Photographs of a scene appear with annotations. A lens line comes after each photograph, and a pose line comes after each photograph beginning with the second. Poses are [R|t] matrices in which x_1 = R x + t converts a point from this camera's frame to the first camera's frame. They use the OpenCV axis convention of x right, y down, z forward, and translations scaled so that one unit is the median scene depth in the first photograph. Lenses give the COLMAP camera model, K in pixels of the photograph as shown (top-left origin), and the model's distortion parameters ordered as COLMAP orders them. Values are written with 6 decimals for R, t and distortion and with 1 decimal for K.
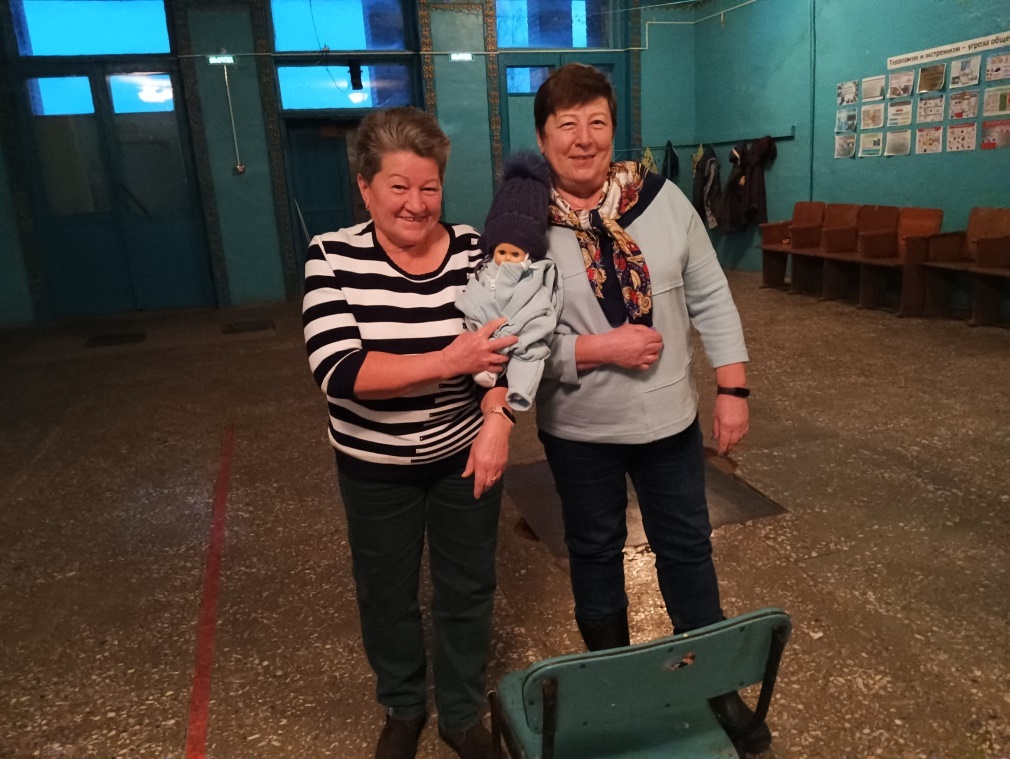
lens RADIAL K [[827.7, 0, 510.1], [0, 827.7, 384.8], [0, 0, 1]] dist [0.091045, -0.153413]
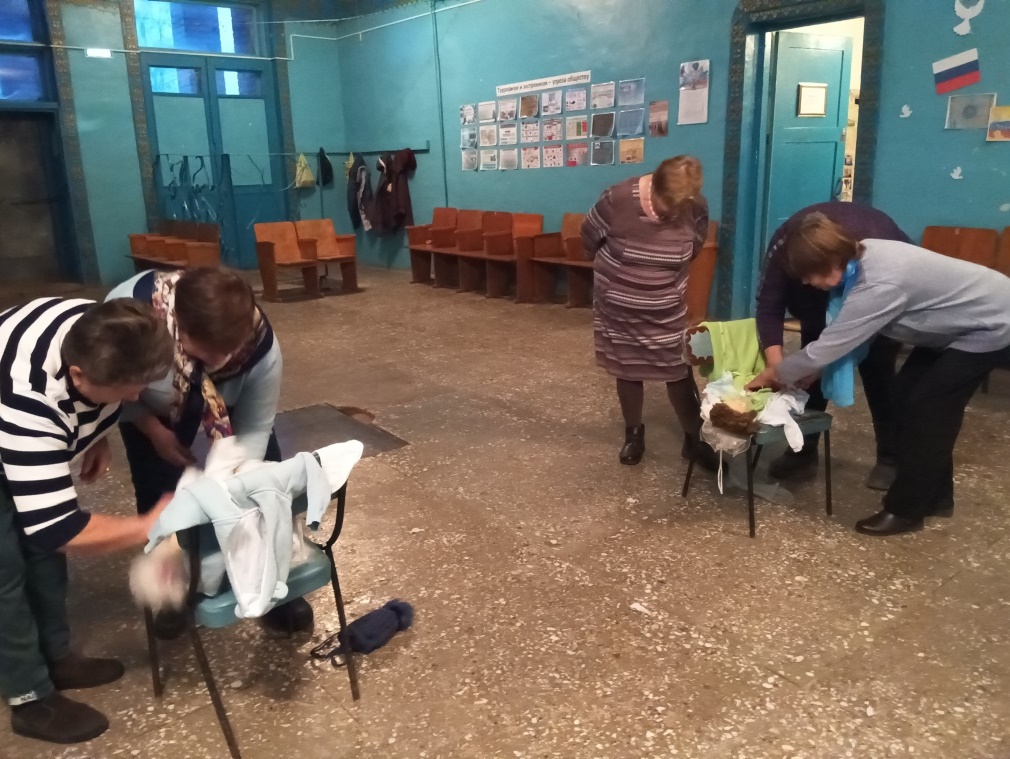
lens RADIAL K [[827.7, 0, 510.1], [0, 827.7, 384.8], [0, 0, 1]] dist [0.091045, -0.153413]
pose [[0.928603, -0.064041, 0.365507, 0.008092], [0.067067, 0.997739, 0.004426, 0.029616], [-0.364964, 0.020403, 0.930798, -0.105860]]
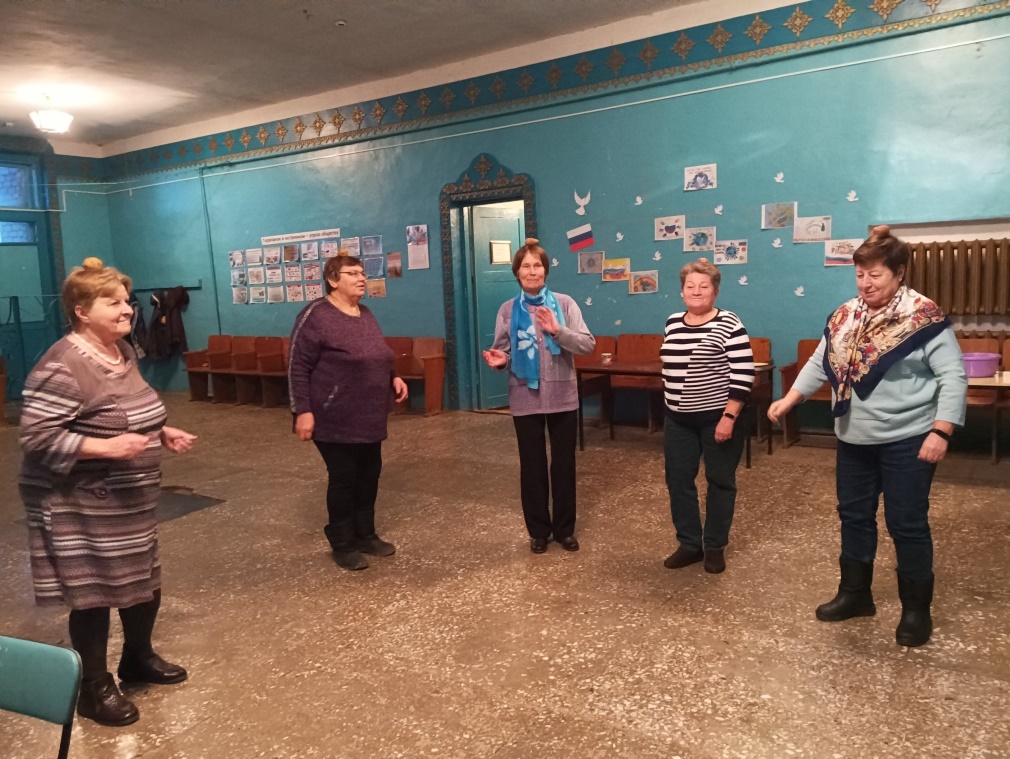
lens RADIAL K [[827.7, 0, 510.1], [0, 827.7, 384.8], [0, 0, 1]] dist [0.091045, -0.153413]
pose [[0.784155, -0.056524, 0.617985, -0.123909], [0.155461, 0.981981, -0.107447, 0.086619], [-0.600776, 0.180328, 0.778813, -0.350644]]
